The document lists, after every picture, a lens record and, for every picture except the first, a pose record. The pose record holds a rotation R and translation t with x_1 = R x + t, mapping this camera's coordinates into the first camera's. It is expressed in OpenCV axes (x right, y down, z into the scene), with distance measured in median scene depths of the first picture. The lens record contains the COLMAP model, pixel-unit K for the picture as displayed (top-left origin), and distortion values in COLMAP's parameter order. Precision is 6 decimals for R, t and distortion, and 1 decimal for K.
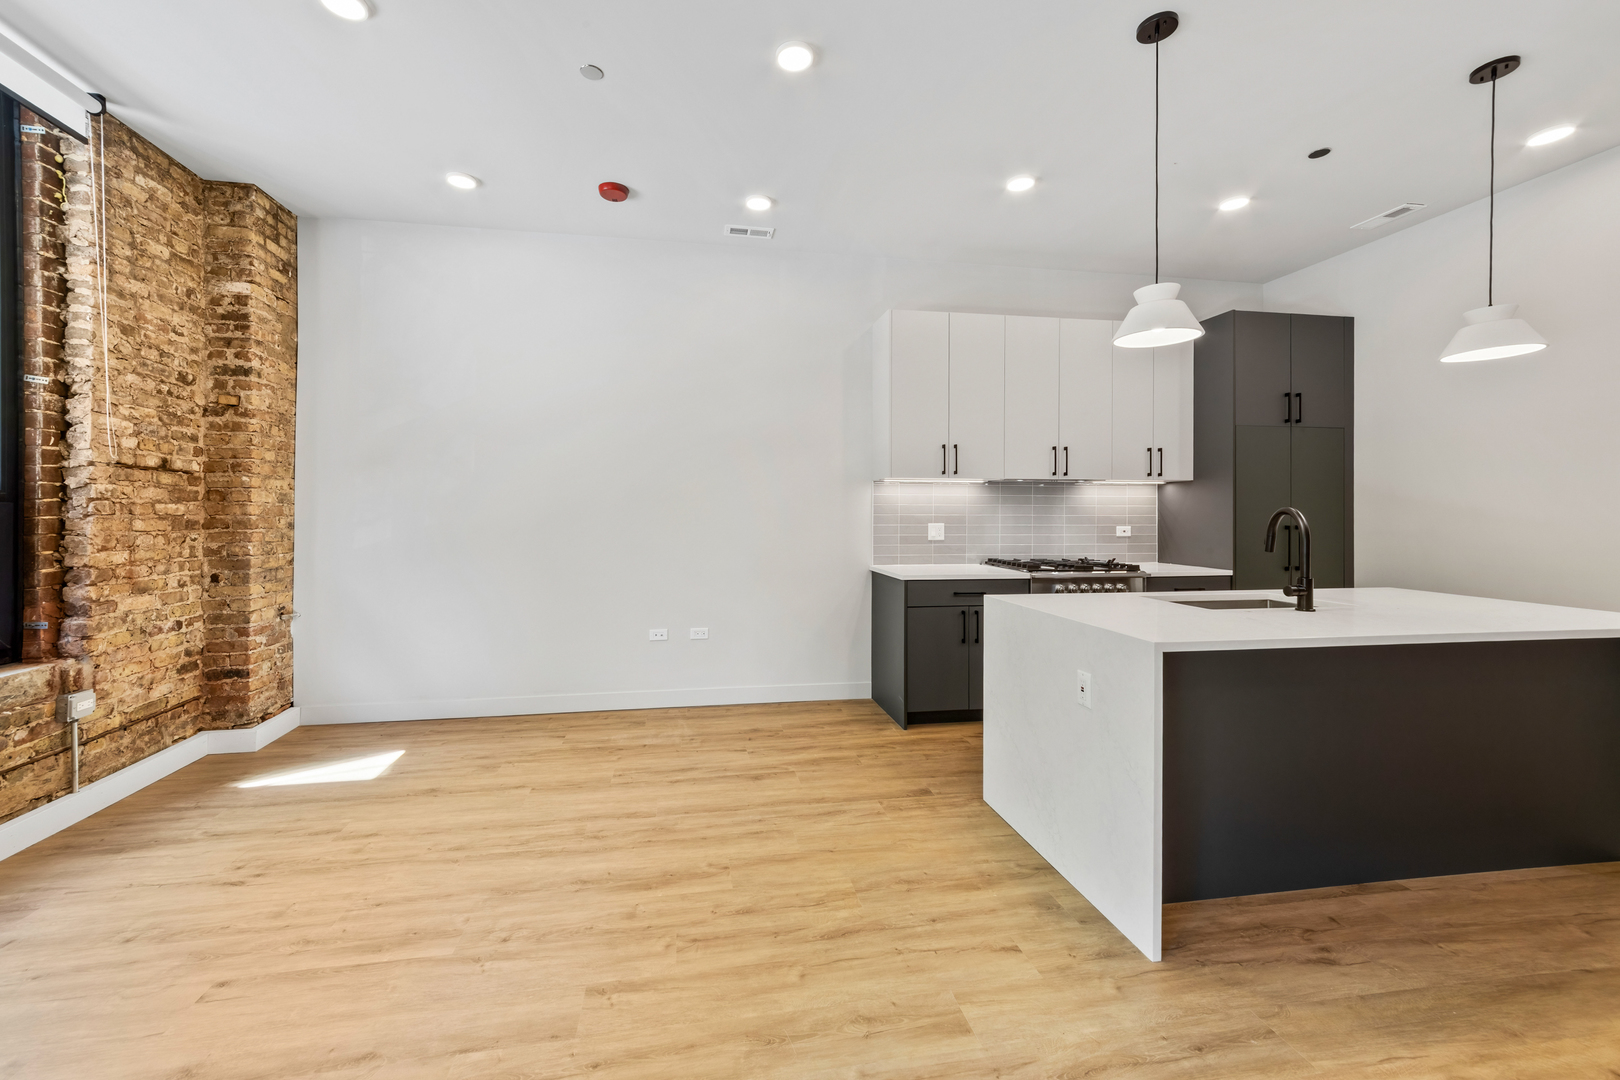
lens RADIAL K [[656.1, 0, 777.9], [0, 656.1, 510.4], [0, 0, 1]] dist [0.003311, 0.000594]
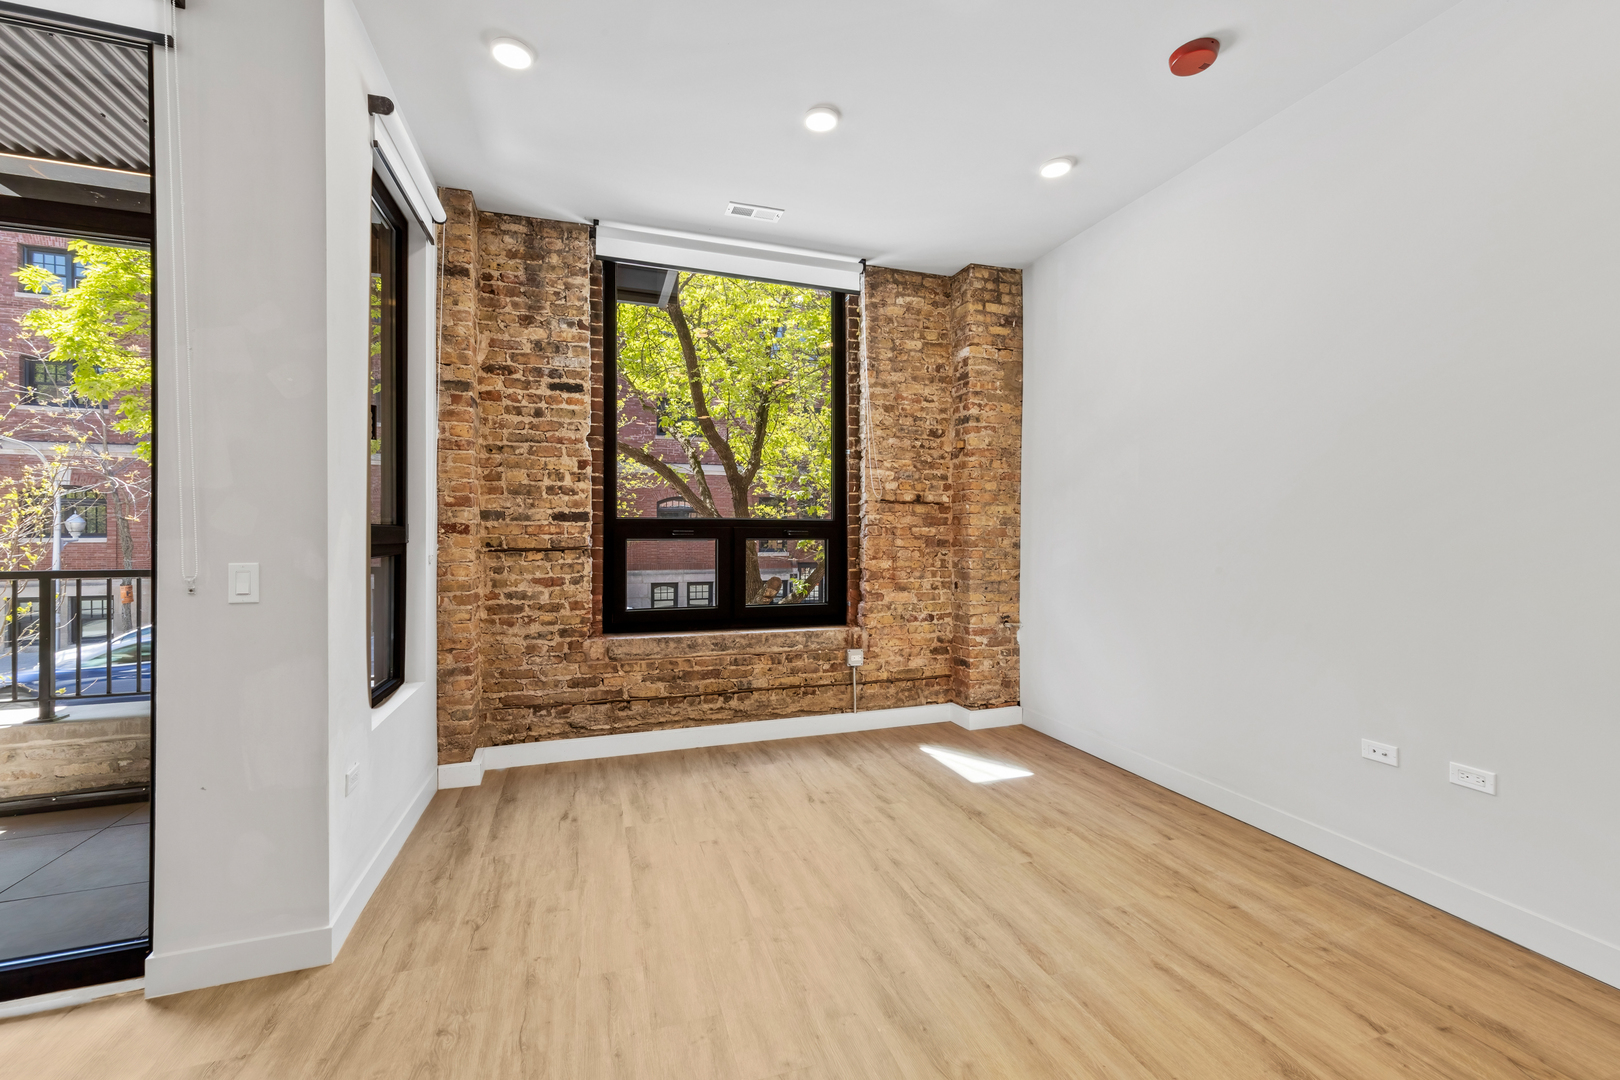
lens RADIAL K [[664.0, 0, 801.2], [0, 664.0, 534.0], [0, 0, 1]] dist [0.002218, 0.000180]
pose [[0.141156, 0.001843, -0.989986, 0.384148], [0.003055, 0.999993, 0.002297, -0.000494], [0.989983, -0.003349, 0.141149, 0.528042]]
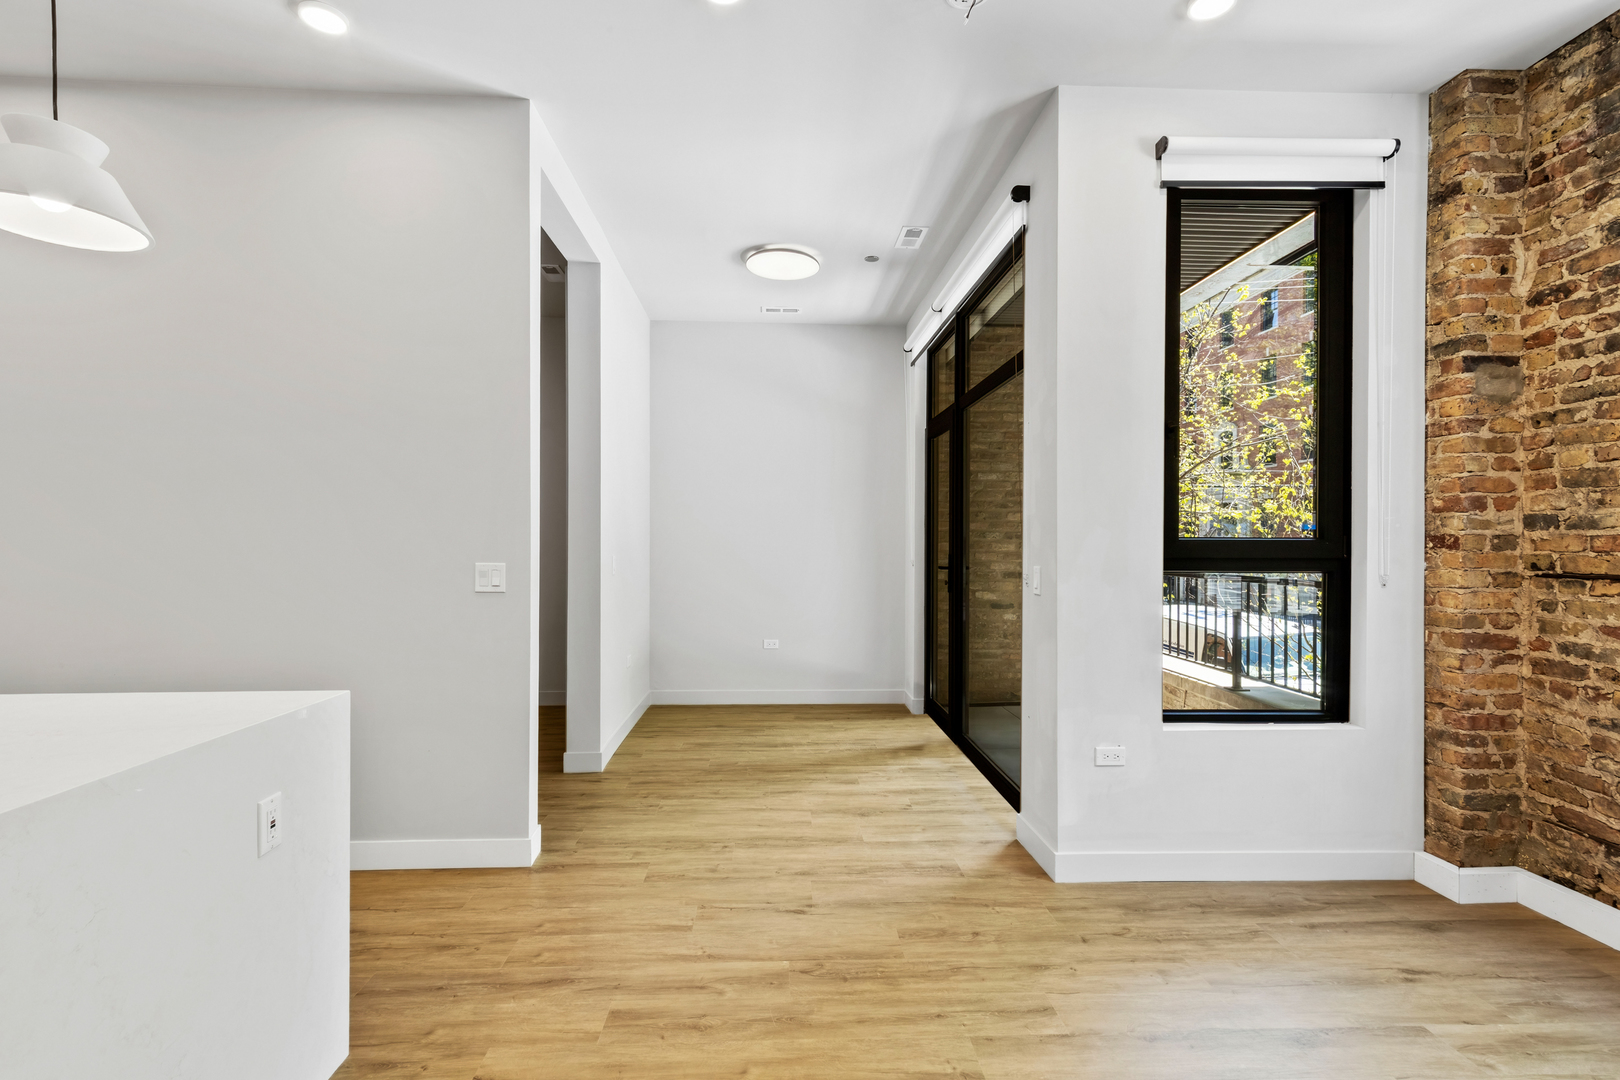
lens RADIAL K [[735.6, 0, 790.6], [0, 735.6, 541.8], [0, 0, 1]] dist [0.014717, 0.000042]
pose [[-0.992710, -0.005444, 0.120408, -0.077367], [-0.005775, 0.999980, -0.002400, -0.001797], [-0.120393, -0.003078, -0.992722, 1.089097]]
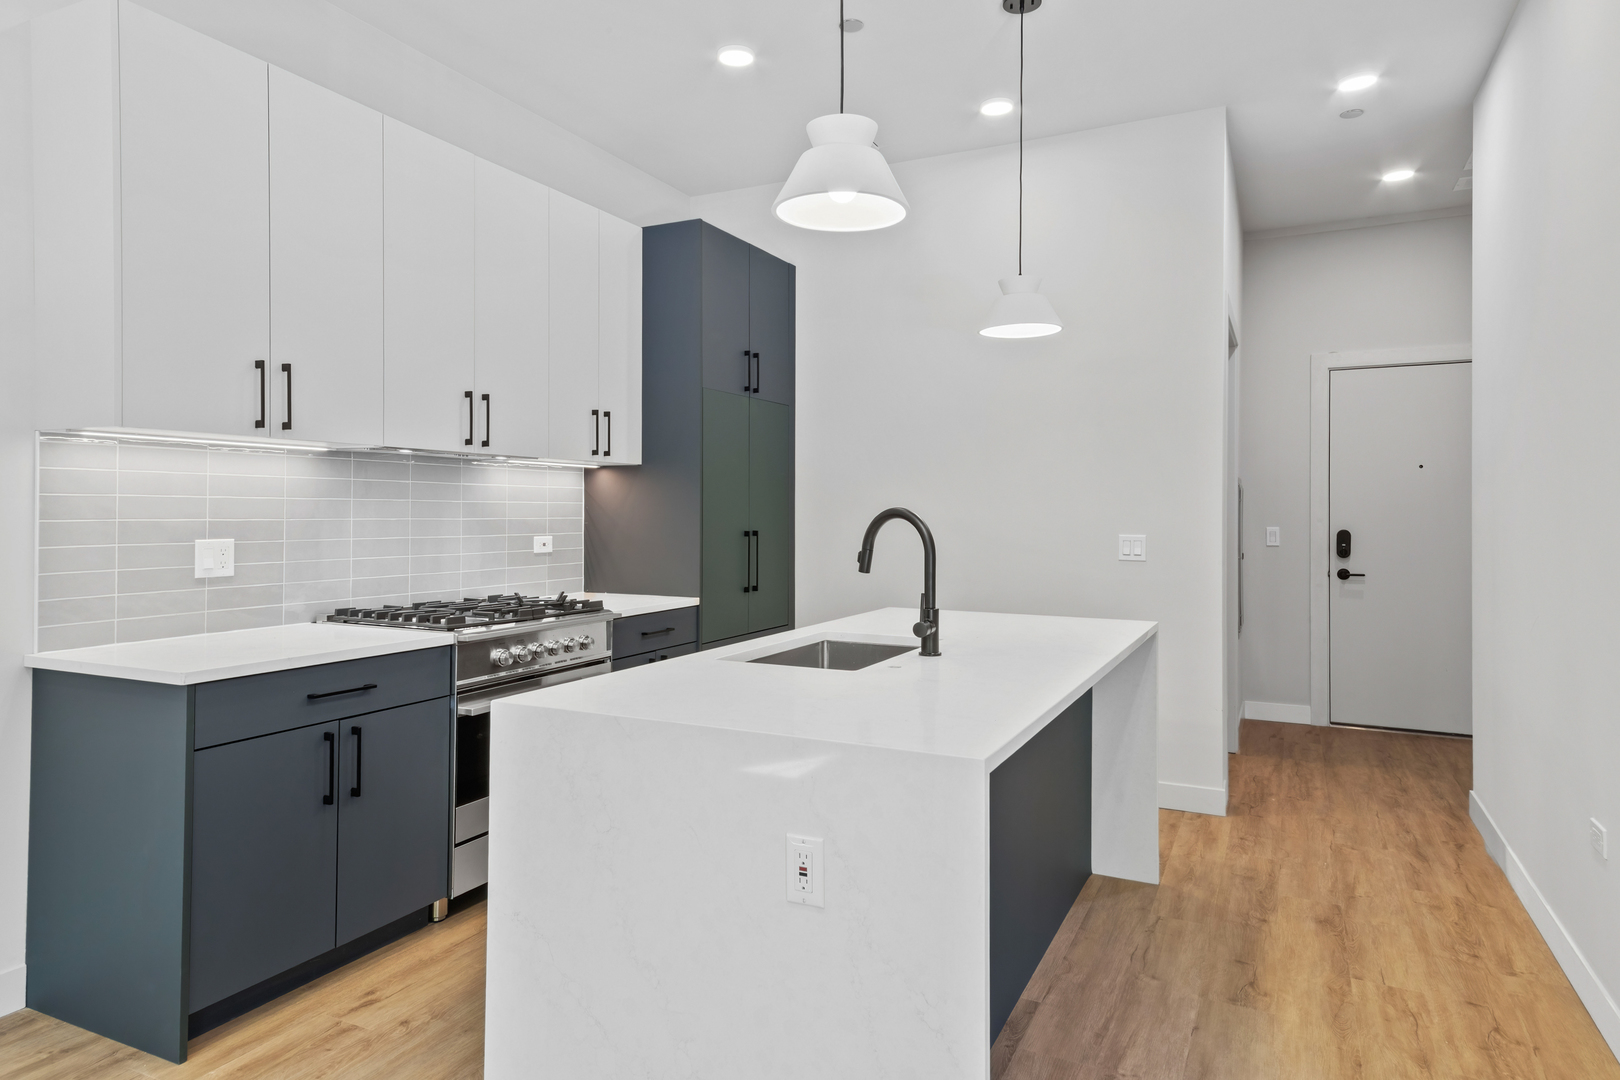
lens RADIAL K [[976.3, 0, 816.3], [0, 976.3, 512.8], [0, 0, 1]] dist [0.035180, -0.000213]
pose [[0.572462, -0.001272, 0.819930, -0.093520], [-0.001753, 0.999995, 0.002775, -0.000595], [-0.819930, -0.003026, 0.572456, 0.383636]]
